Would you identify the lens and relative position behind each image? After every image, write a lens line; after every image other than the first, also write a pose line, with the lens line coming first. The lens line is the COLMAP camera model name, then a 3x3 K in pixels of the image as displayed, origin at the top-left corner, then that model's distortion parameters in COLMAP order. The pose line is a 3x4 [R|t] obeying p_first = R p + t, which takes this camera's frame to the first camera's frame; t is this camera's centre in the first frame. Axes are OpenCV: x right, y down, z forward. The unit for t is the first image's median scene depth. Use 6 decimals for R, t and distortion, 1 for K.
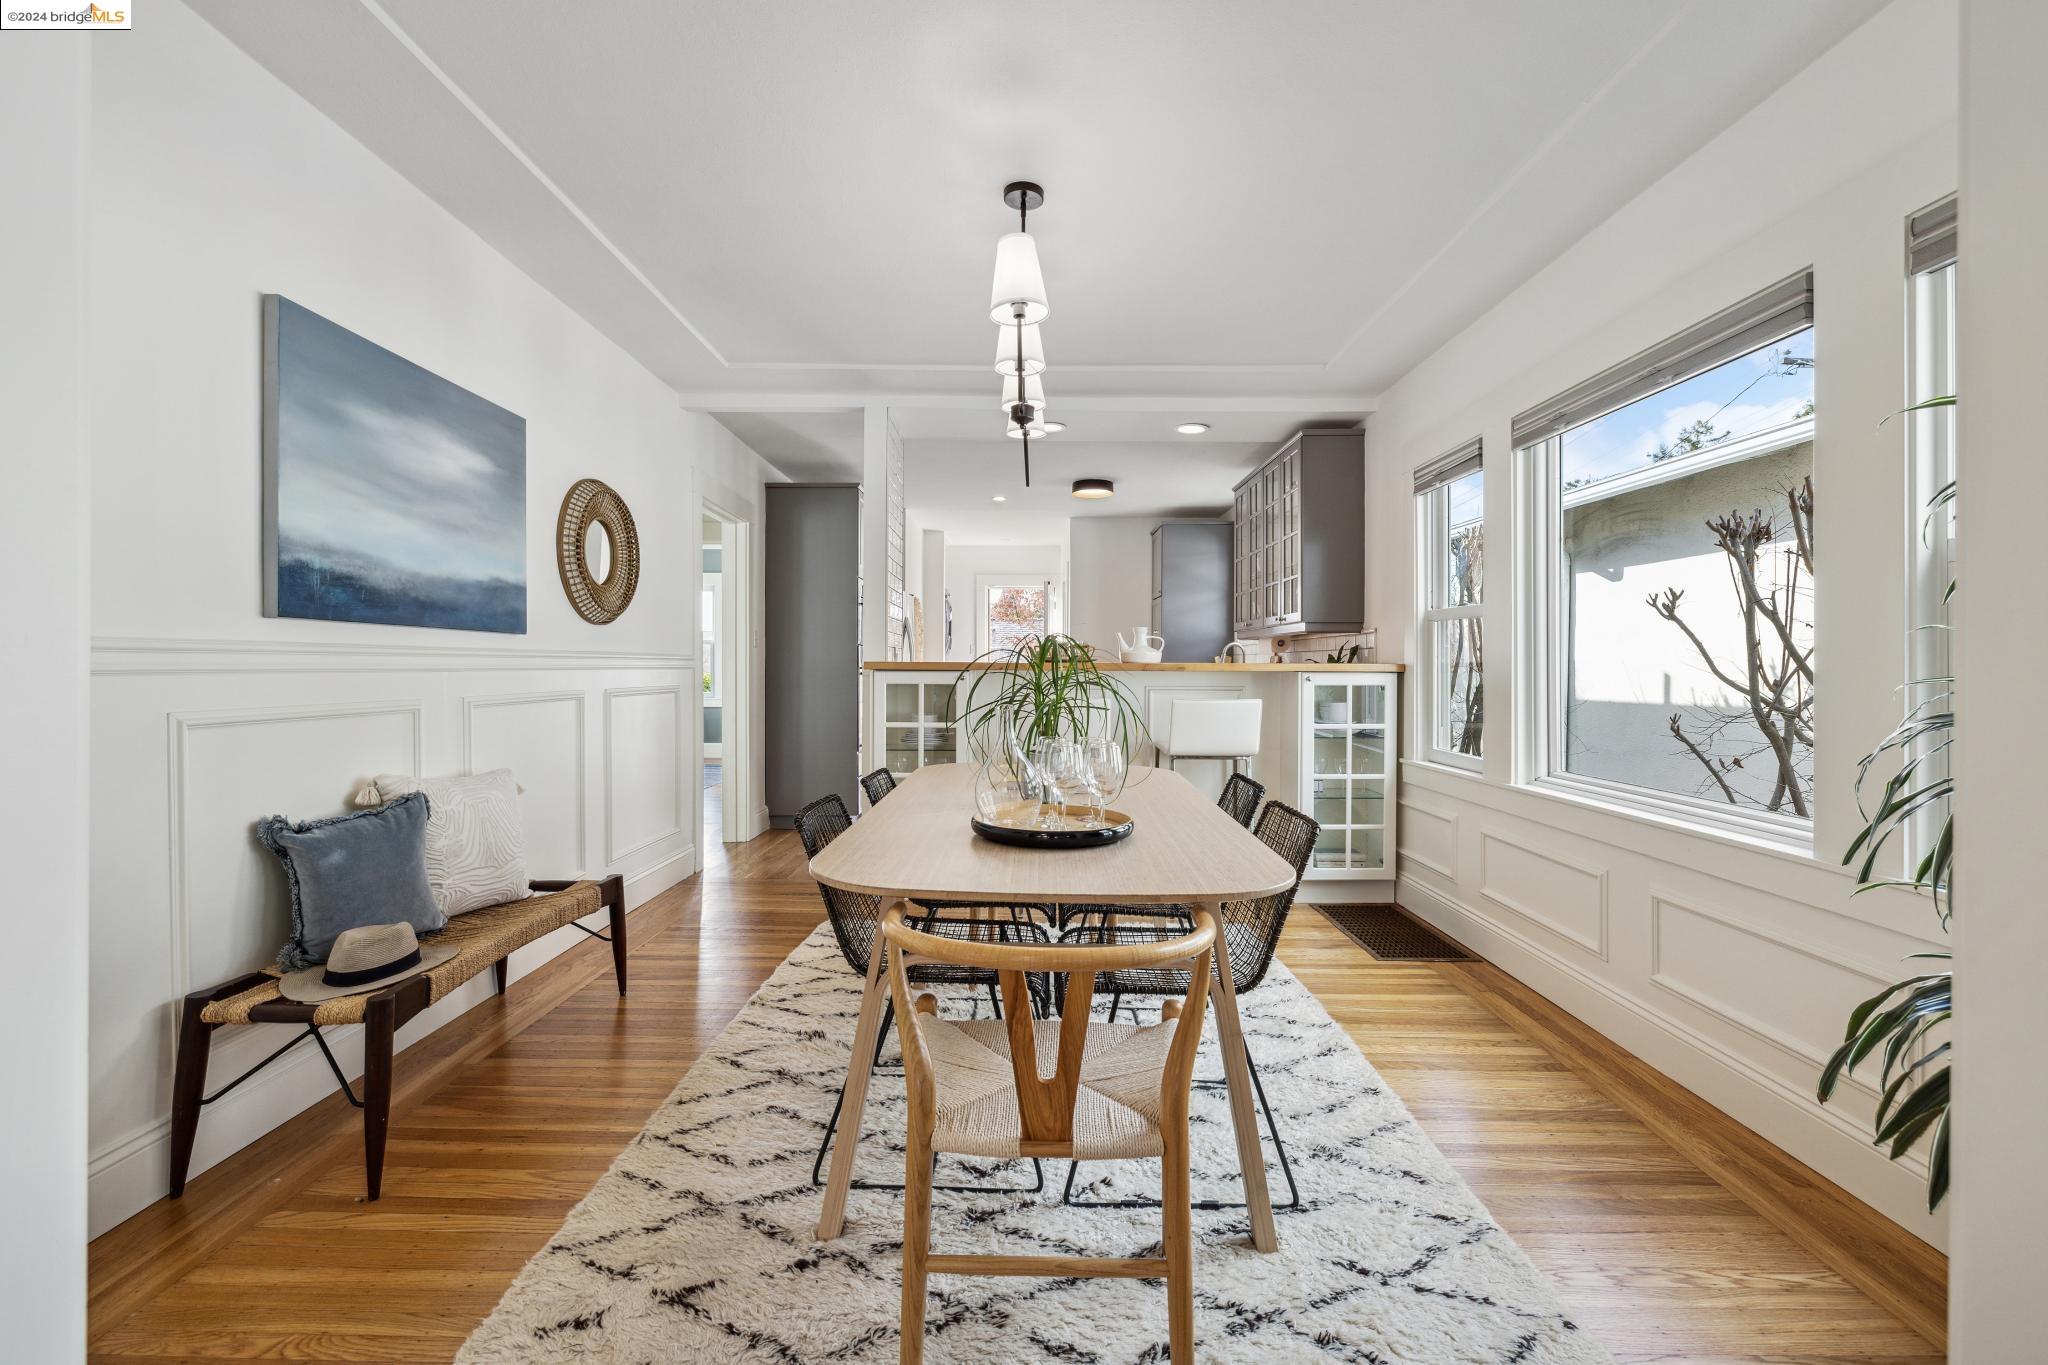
lens RADIAL K [[875.5, 0, 1022.9], [0, 875.5, 677.6], [0, 0, 1]] dist [0.000791, 0.000230]
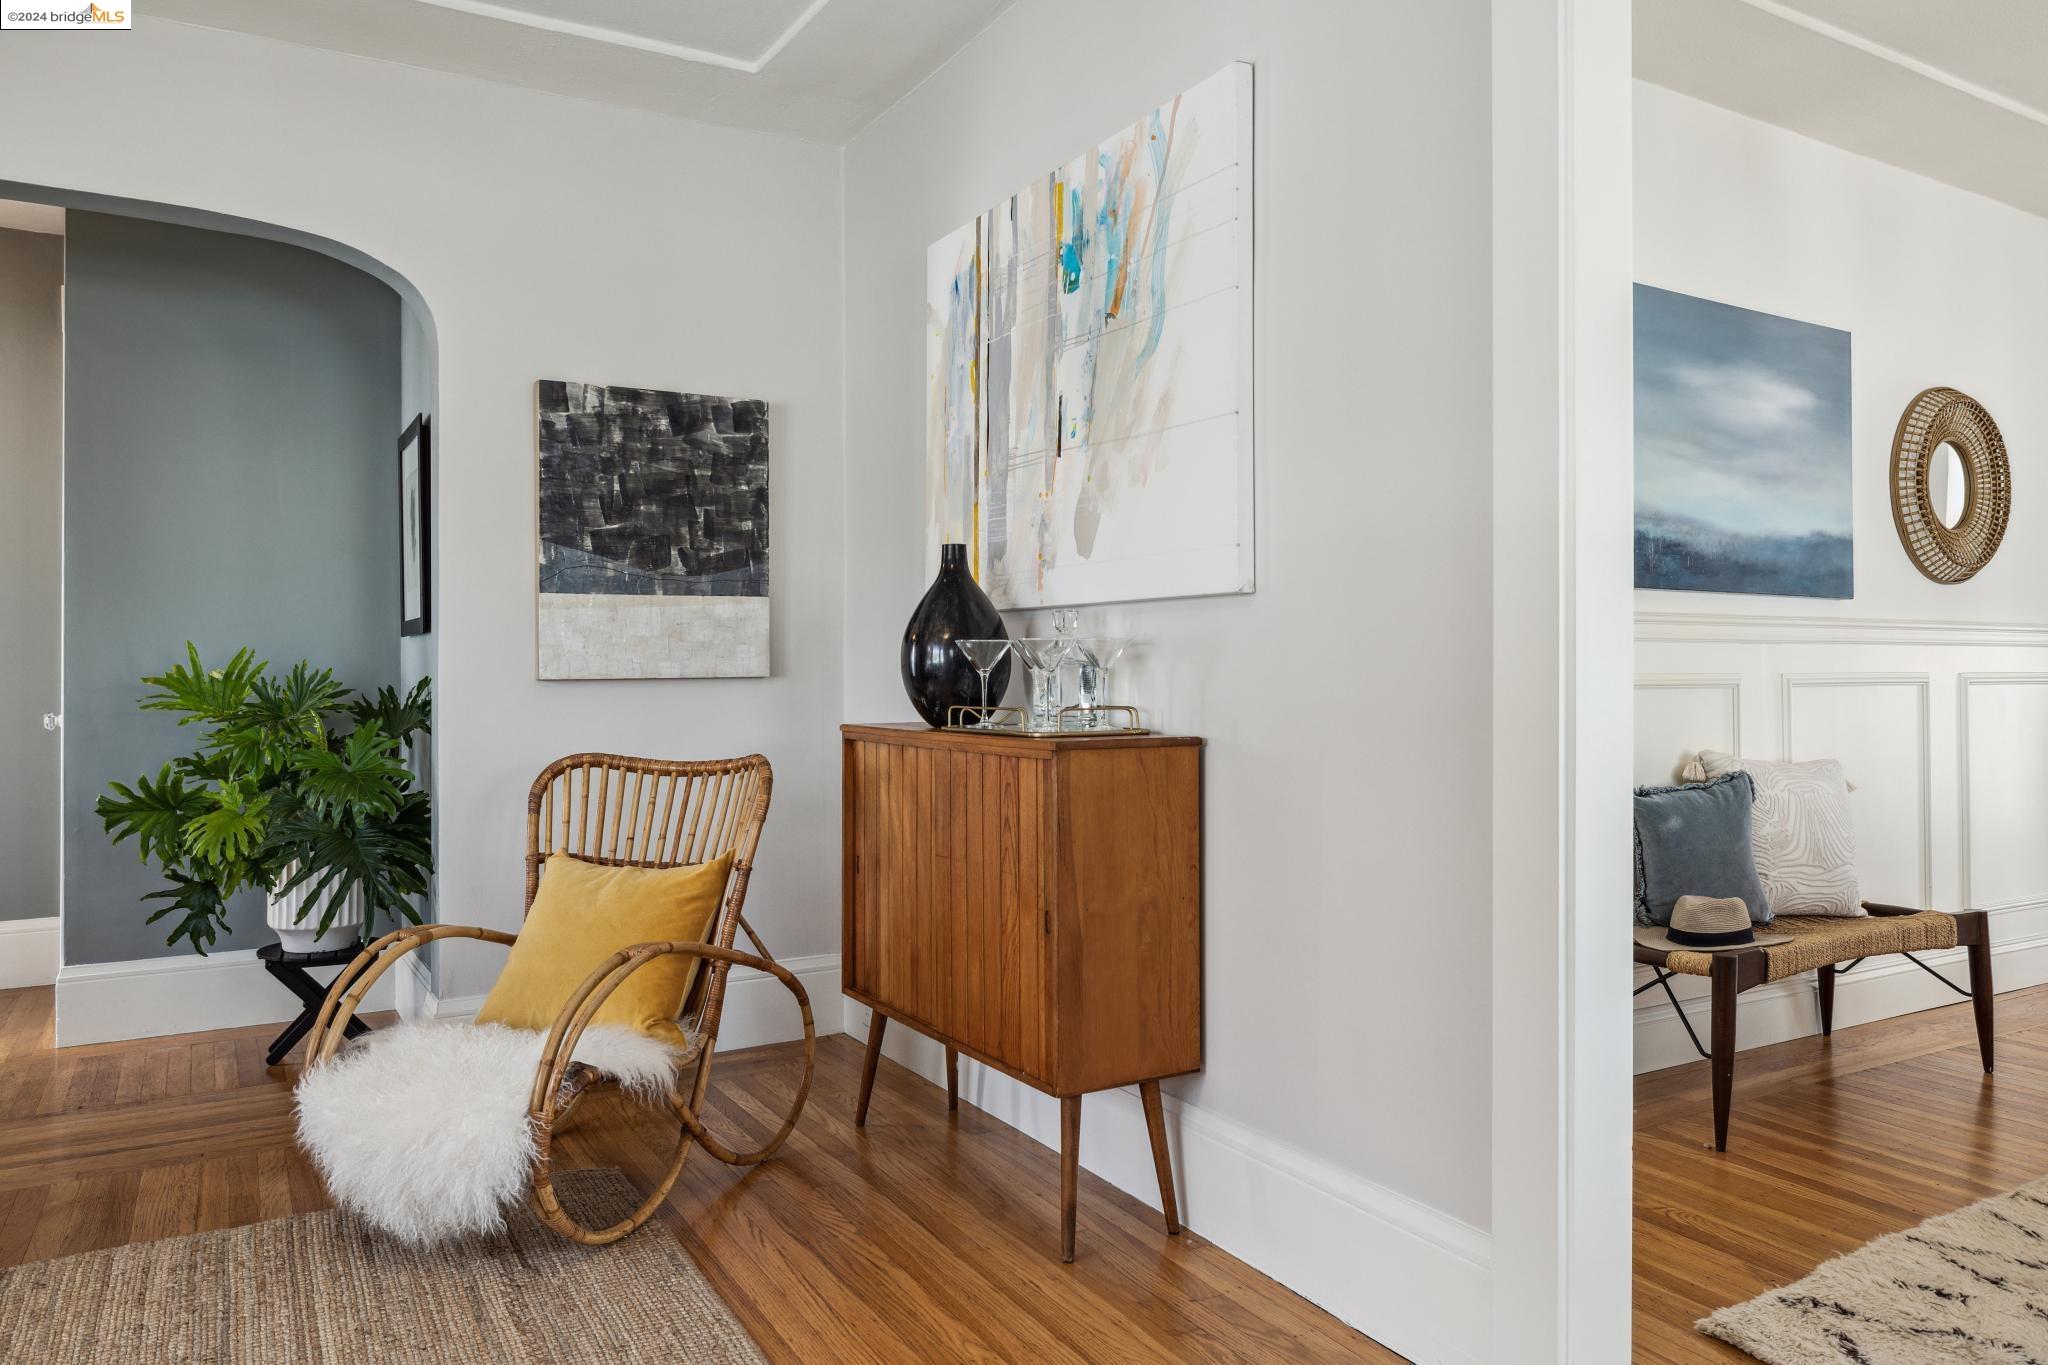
lens RADIAL K [[1401.3, 0, 1029.9], [0, 1401.3, 656.3], [0, 0, 1]] dist [-0.001417, -0.001551]
pose [[0.517097, -0.013711, -0.855817, 0.171329], [-0.006526, 0.999779, -0.019961, 0.041293], [0.855902, 0.015907, 0.516894, -0.377140]]
